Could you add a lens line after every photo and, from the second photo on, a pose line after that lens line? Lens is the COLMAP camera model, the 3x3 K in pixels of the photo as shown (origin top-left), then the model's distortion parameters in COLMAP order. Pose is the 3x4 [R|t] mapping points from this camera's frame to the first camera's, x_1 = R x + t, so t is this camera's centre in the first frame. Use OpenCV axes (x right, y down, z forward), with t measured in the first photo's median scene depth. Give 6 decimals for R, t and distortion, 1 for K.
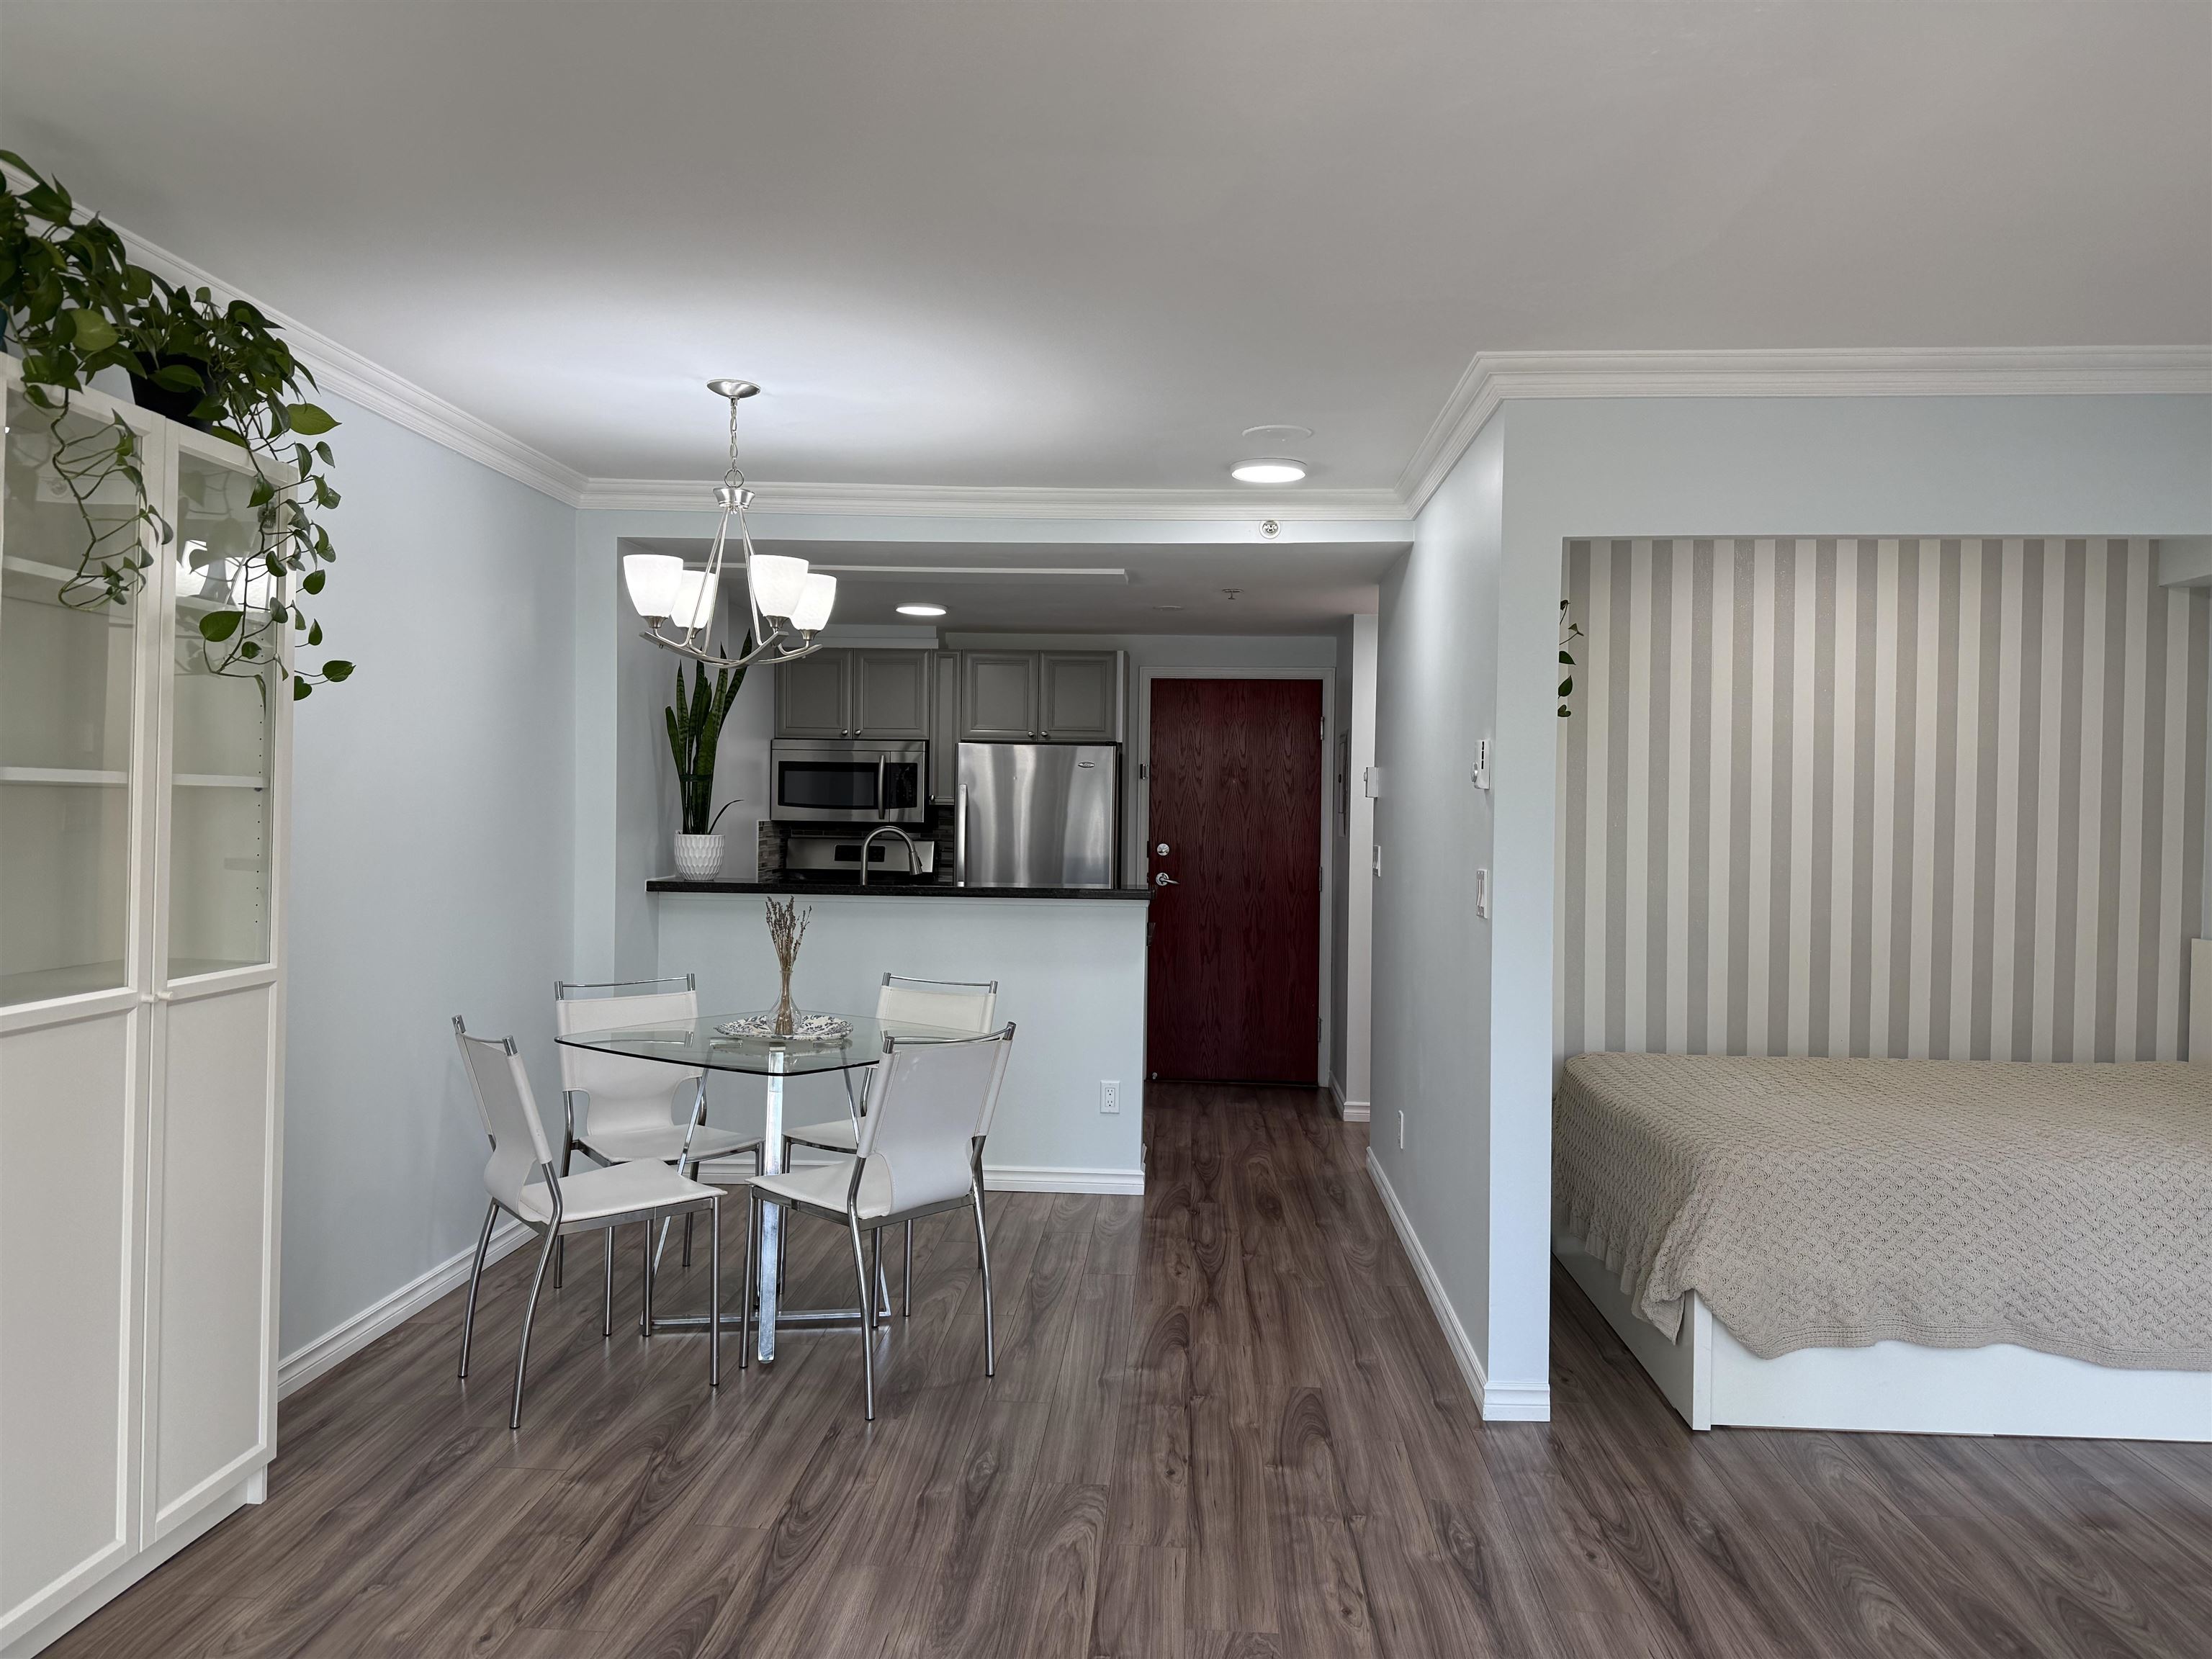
lens RADIAL K [[1567.5, 0, 1106.0], [0, 1567.5, 829.5], [0, 0, 1]] dist [0.080616, -0.082296]
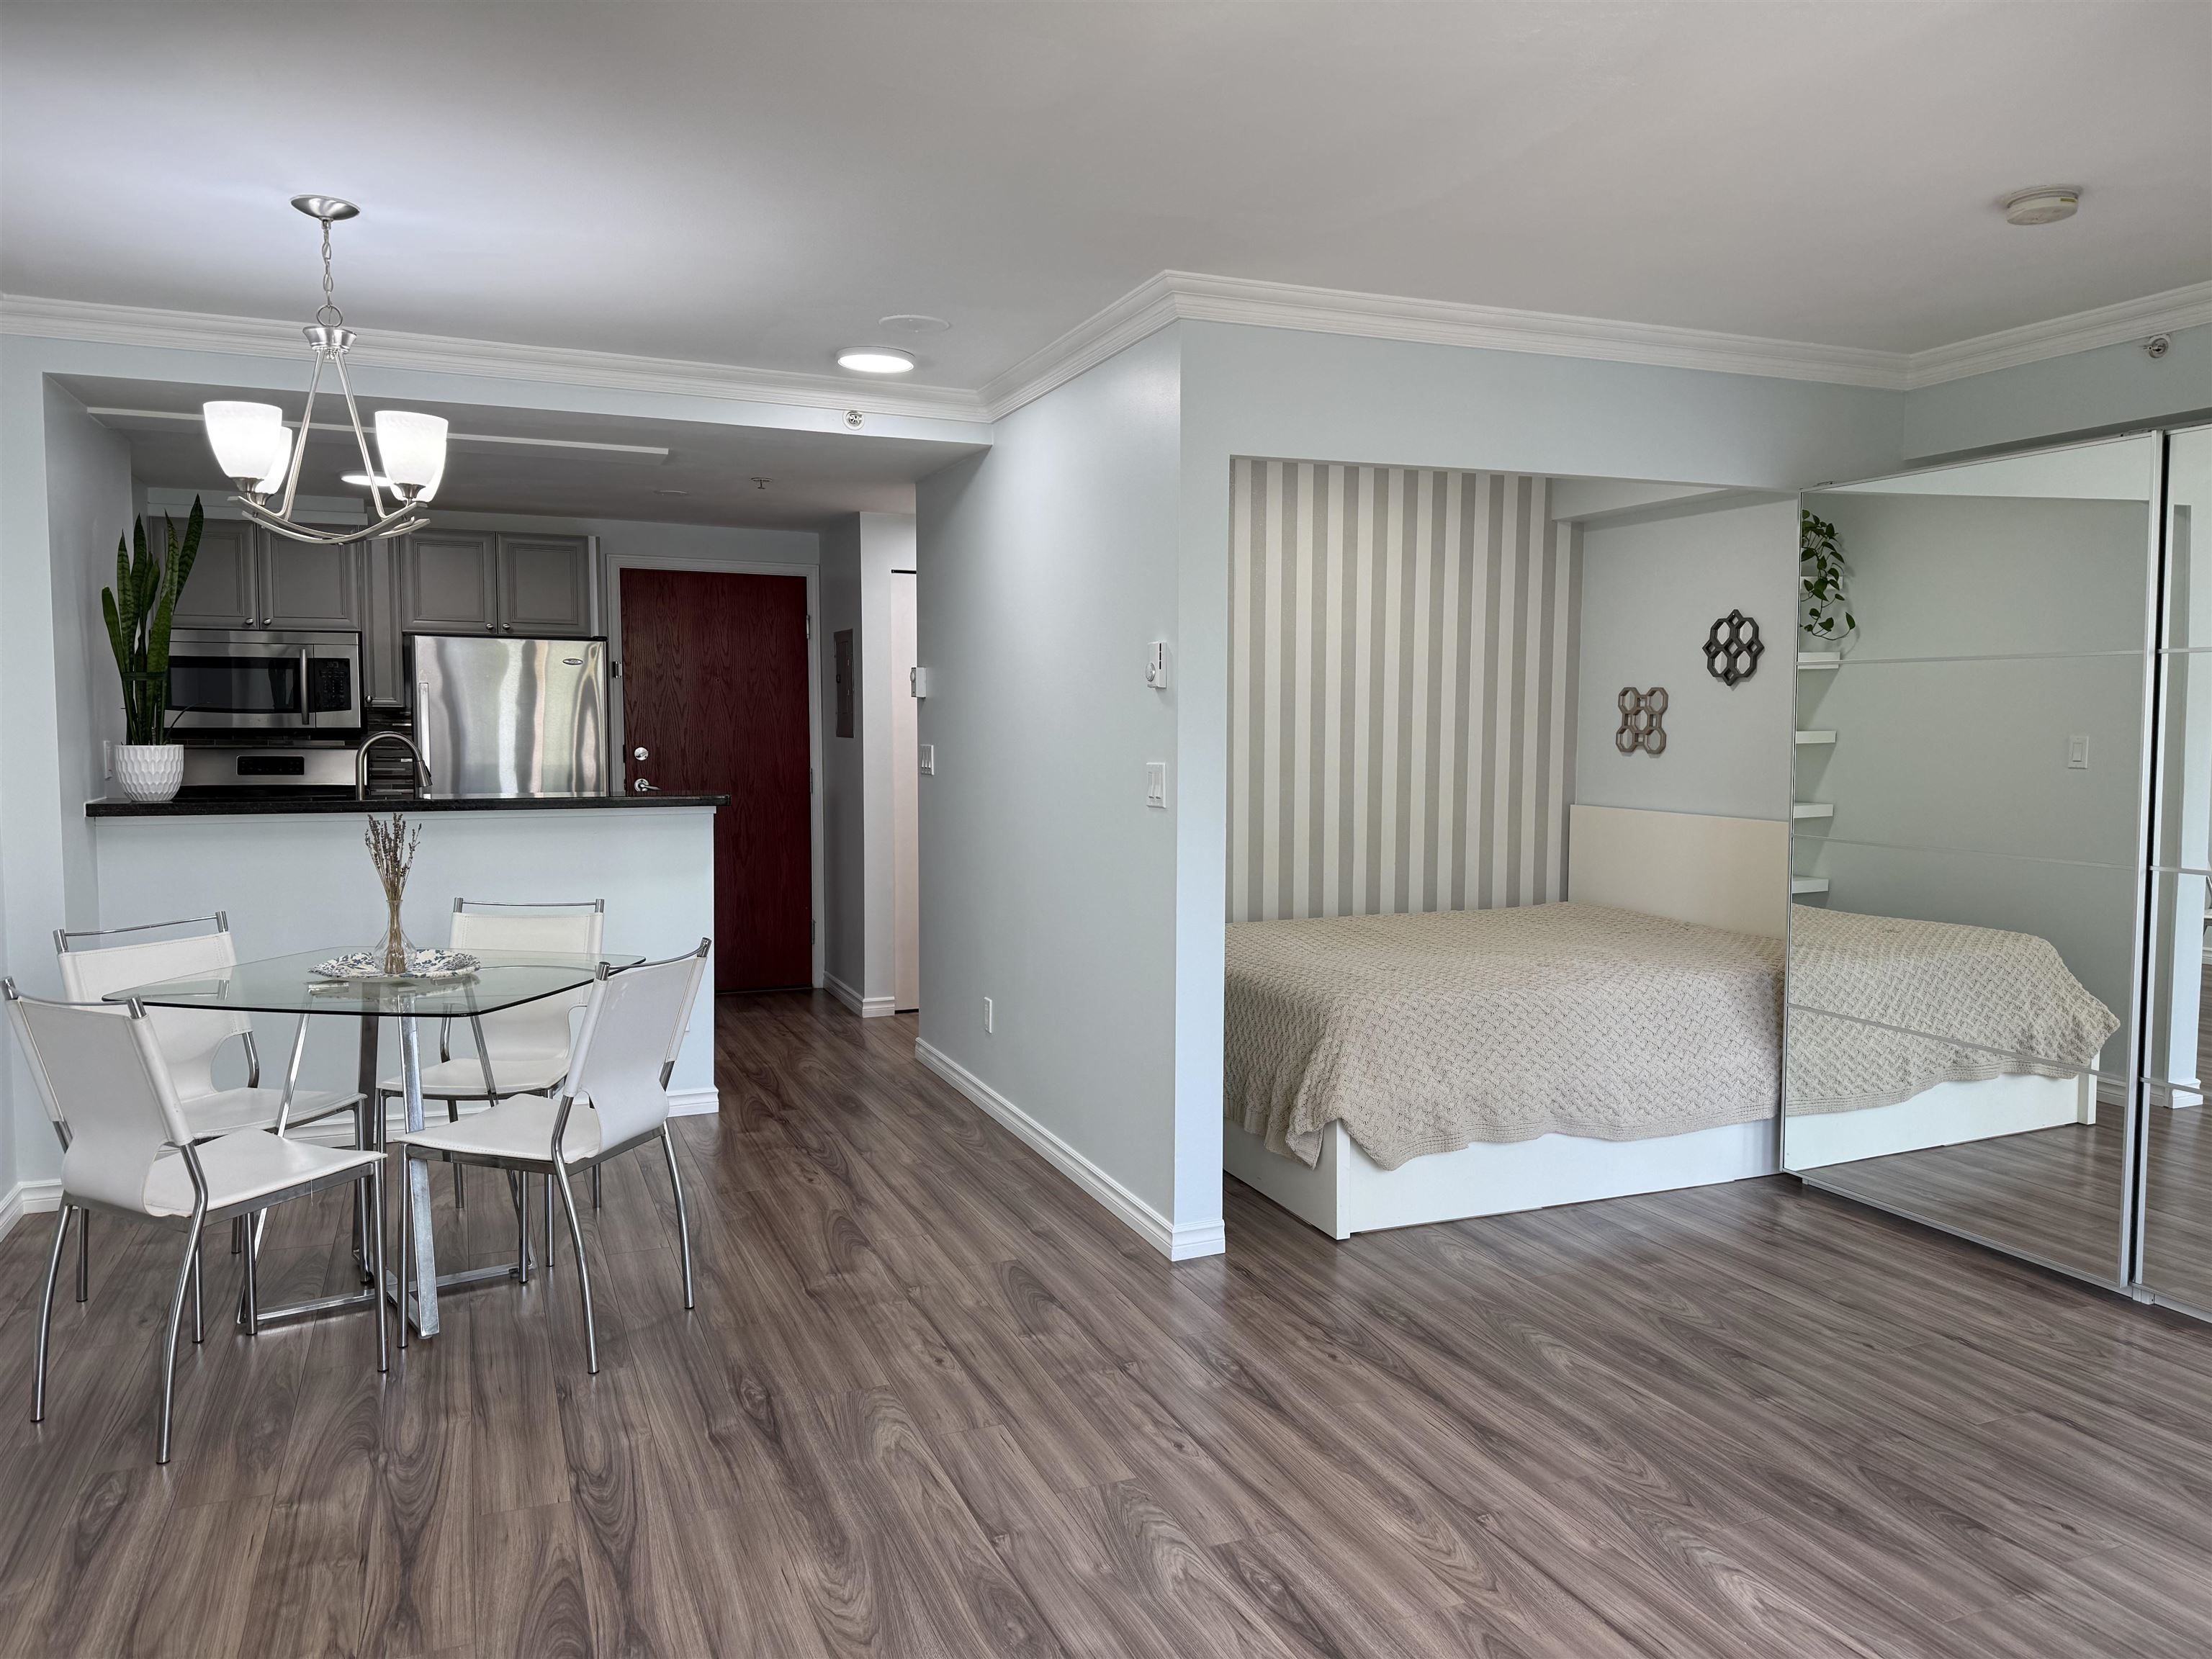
lens RADIAL K [[1555.4, 0, 1106.0], [0, 1555.4, 829.5], [0, 0, 1]] dist [0.086751, -0.073963]
pose [[0.904750, -0.043452, 0.423721, -0.254952], [0.015859, 0.997530, 0.068434, -0.002990], [-0.425648, -0.055196, 0.903204, 0.054968]]
